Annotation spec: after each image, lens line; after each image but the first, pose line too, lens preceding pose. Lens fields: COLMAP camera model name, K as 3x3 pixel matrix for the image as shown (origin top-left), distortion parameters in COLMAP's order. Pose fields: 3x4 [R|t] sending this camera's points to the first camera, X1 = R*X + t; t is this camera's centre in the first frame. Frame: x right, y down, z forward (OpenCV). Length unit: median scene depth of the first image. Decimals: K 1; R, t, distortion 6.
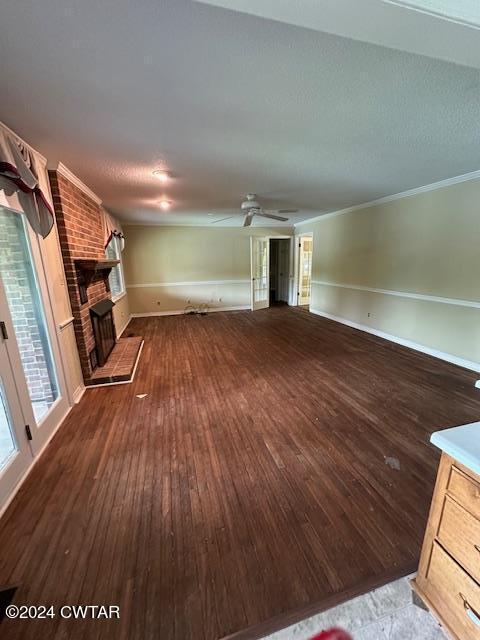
lens RADIAL K [[255.1, 0, 240.0], [0, 255.1, 320.0], [0, 0, 1]] dist [-0.001212, 0.000062]
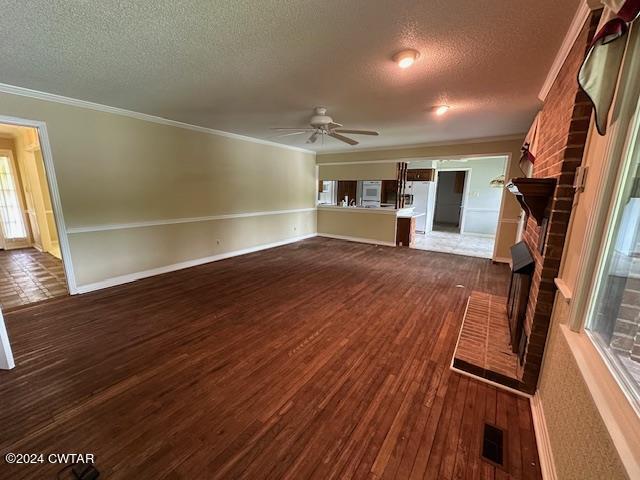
lens RADIAL K [[255.1, 0, 320.0], [0, 255.1, 240.0], [0, 0, 1]] dist [-0.001212, 0.000062]
pose [[-0.644650, -0.139411, 0.751659, -0.651443], [0.175970, 0.929769, 0.323363, -0.363651], [-0.743950, 0.340726, -0.574843, 1.646815]]
